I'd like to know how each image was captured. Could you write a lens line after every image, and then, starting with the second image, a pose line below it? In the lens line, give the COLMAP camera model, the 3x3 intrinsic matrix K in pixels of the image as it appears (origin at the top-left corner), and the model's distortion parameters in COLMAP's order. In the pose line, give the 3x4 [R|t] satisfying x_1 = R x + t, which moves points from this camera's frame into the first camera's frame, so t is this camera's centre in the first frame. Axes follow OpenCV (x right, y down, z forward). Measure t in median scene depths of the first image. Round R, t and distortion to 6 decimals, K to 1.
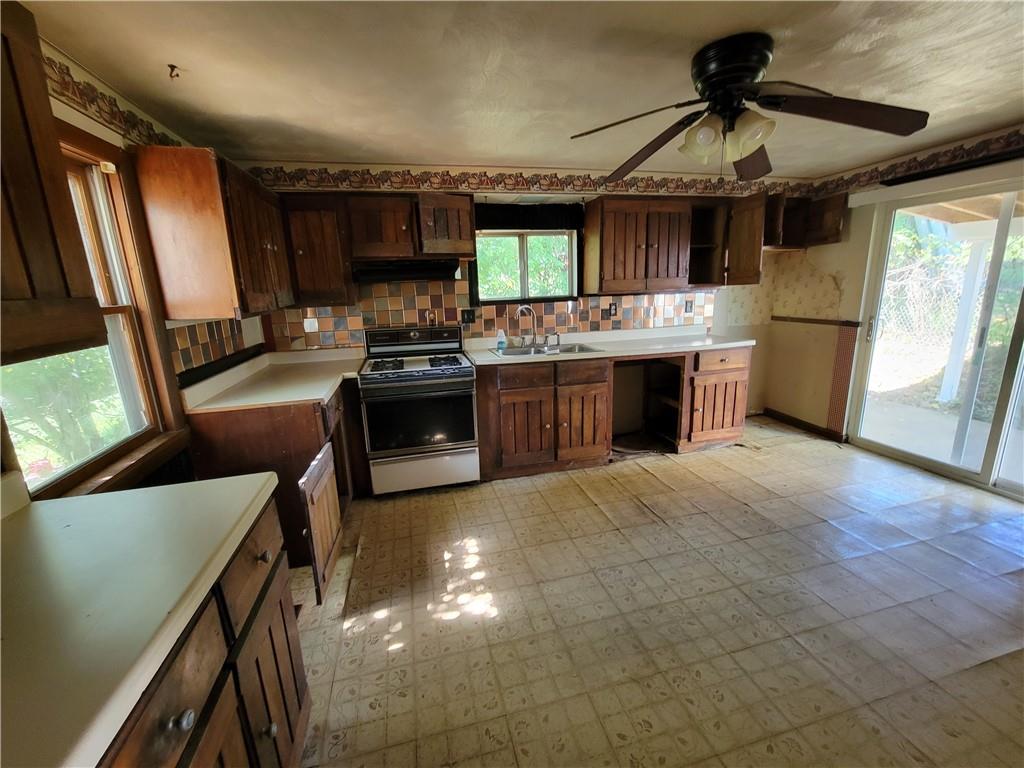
lens RADIAL K [[423.3, 0, 511.9], [0, 423.3, 383.0], [0, 0, 1]] dist [-0.001760, -0.000407]
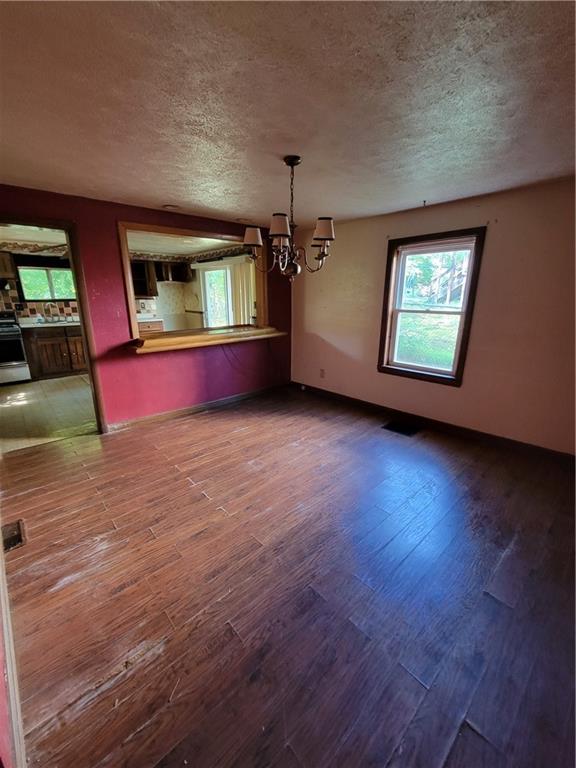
lens RADIAL K [[317.4, 0, 284.8], [0, 317.4, 382.7], [0, 0, 1]] dist [-0.001760, -0.000407]
pose [[0.881978, -0.089775, 0.462662, 0.333458], [0.069465, 0.995731, 0.060789, 0.235852], [-0.466144, -0.021475, 0.884448, -1.129662]]
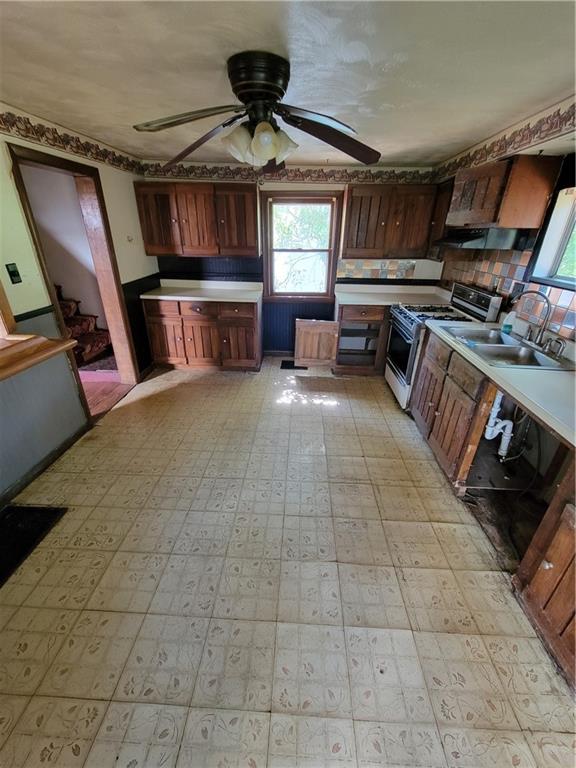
lens RADIAL K [[317.4, 0, 287.1], [0, 317.4, 385.2], [0, 0, 1]] dist [-0.001760, -0.000407]
pose [[-0.292132, 0.448361, -0.844767, 0.836214], [-0.219492, 0.828290, 0.515519, -0.266149], [0.930850, 0.336019, -0.143559, 0.772992]]
